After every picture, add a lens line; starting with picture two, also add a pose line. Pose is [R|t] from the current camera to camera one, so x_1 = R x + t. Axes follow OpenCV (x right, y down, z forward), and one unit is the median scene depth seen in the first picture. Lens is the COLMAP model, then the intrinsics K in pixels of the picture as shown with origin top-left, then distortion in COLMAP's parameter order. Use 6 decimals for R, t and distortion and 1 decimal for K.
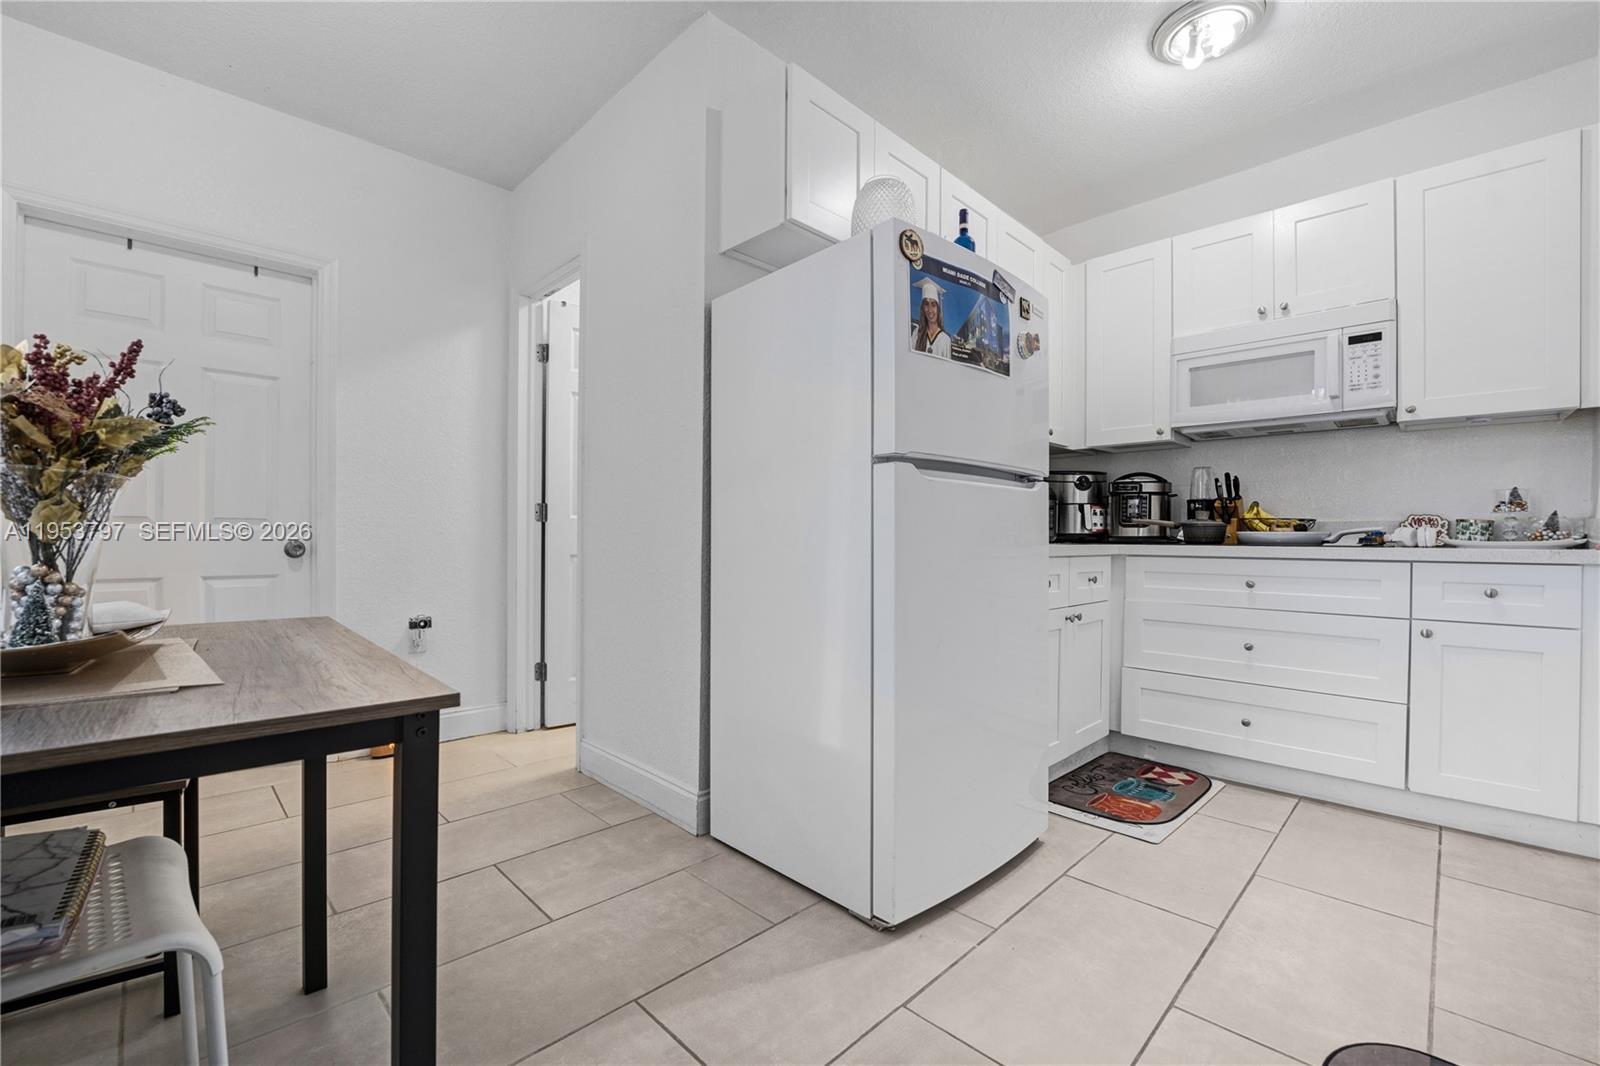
lens RADIAL K [[679.2, 0, 787.9], [0, 679.2, 536.1], [0, 0, 1]] dist [-0.028451, 0.001406]
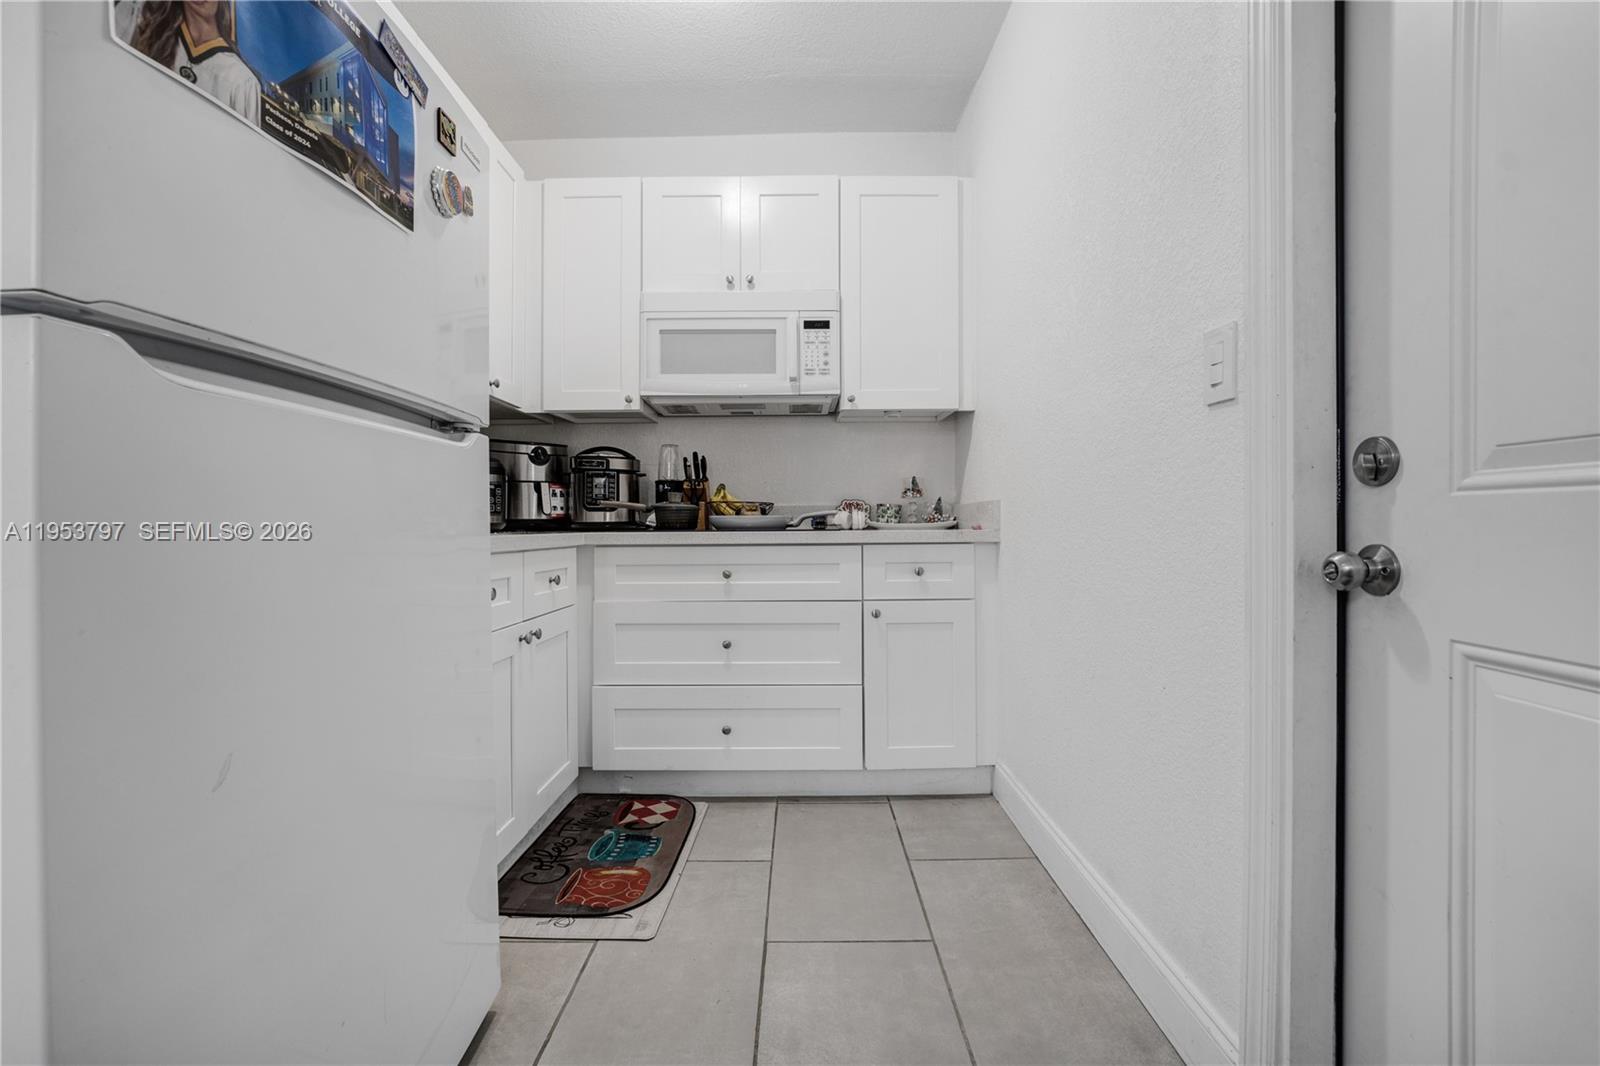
lens RADIAL K [[679.2, 0, 805.2], [0, 679.2, 523.6], [0, 0, 1]] dist [-0.028451, 0.001406]
pose [[0.703564, -0.009800, 0.710564, 0.122909], [0.009698, 0.999944, 0.004189, 0.001521], [-0.710565, 0.003944, 0.703620, 0.295071]]
